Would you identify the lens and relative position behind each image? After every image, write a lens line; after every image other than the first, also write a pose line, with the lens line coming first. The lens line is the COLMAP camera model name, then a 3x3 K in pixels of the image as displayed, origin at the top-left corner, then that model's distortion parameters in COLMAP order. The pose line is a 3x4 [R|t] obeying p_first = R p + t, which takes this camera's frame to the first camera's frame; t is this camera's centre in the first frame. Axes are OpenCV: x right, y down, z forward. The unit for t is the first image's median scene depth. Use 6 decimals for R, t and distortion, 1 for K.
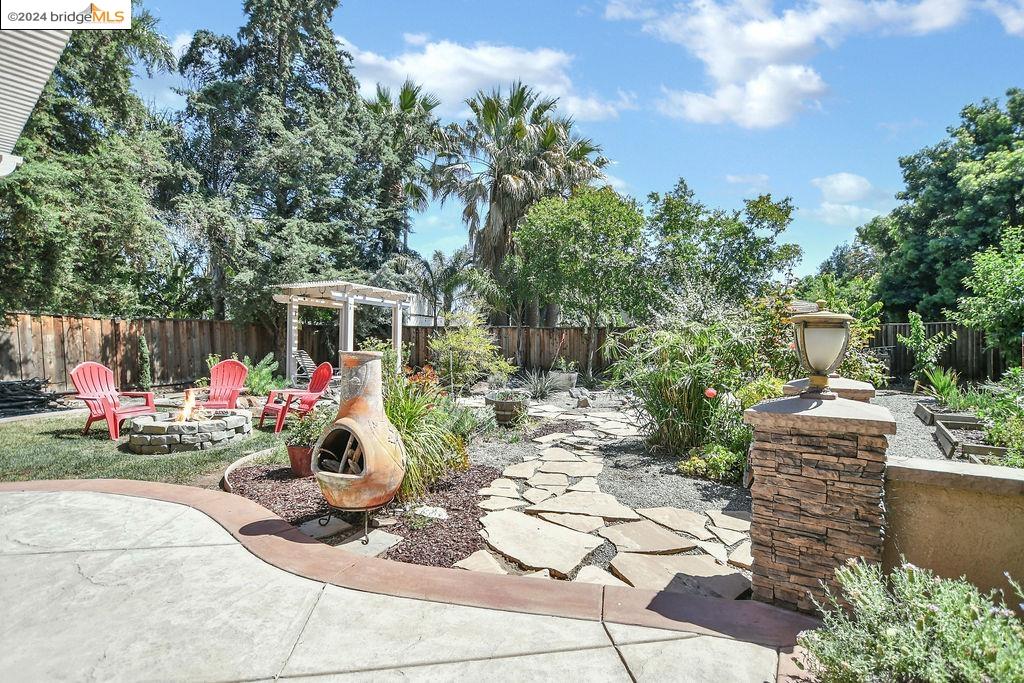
lens RADIAL K [[474.0, 0, 512.0], [0, 474.0, 341.5], [0, 0, 1]] dist [-0.020597, 0.000097]
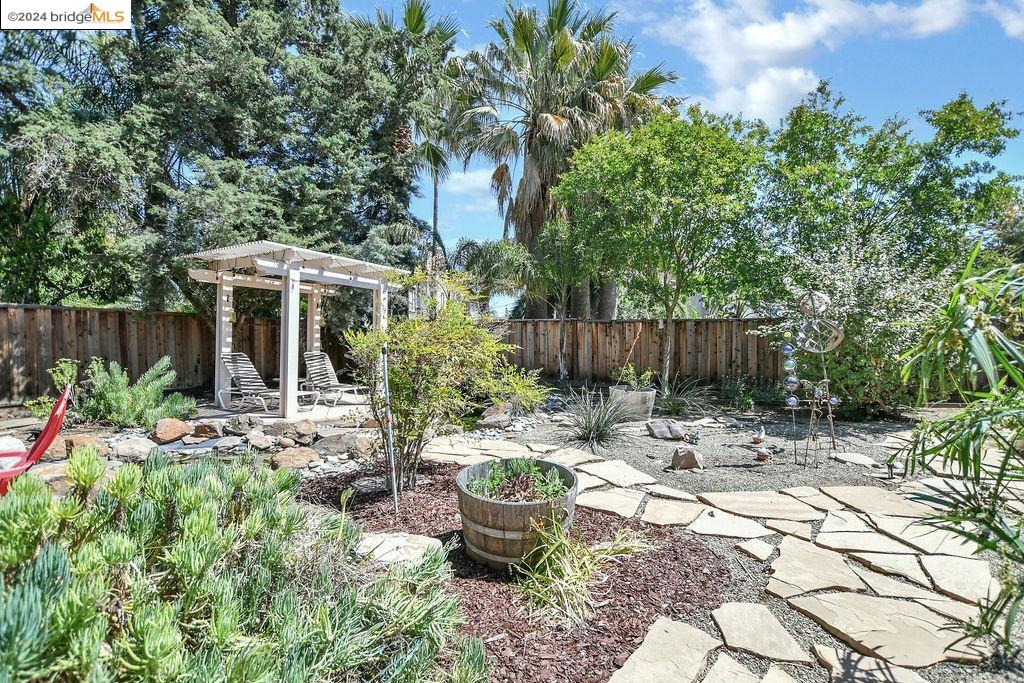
lens RADIAL K [[474.0, 0, 512.0], [0, 474.0, 341.5], [0, 0, 1]] dist [-0.020597, 0.000097]
pose [[0.994909, -0.000751, -0.100774, 0.014639], [0.000437, 0.999995, -0.003131, 0.004973], [0.100776, 0.003071, 0.994904, 0.368188]]
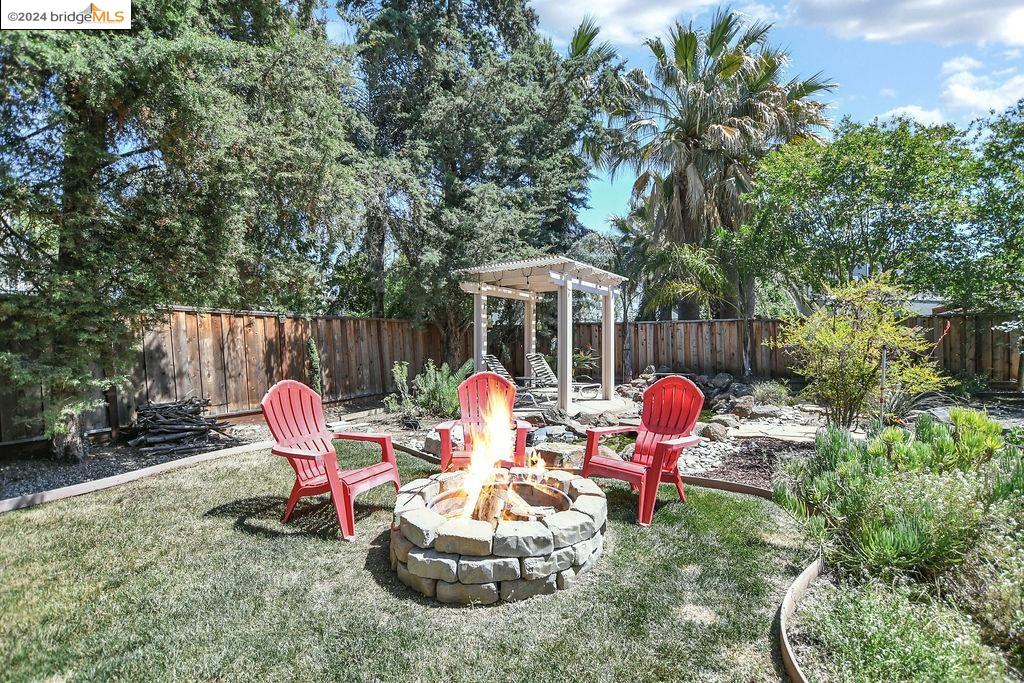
lens RADIAL K [[474.0, 0, 512.0], [0, 474.0, 341.5], [0, 0, 1]] dist [-0.020597, 0.000097]
pose [[0.983023, -0.019563, -0.182437, -0.275659], [0.018498, 0.999800, -0.007539, 0.003565], [0.182549, 0.004036, 0.983189, 0.253181]]
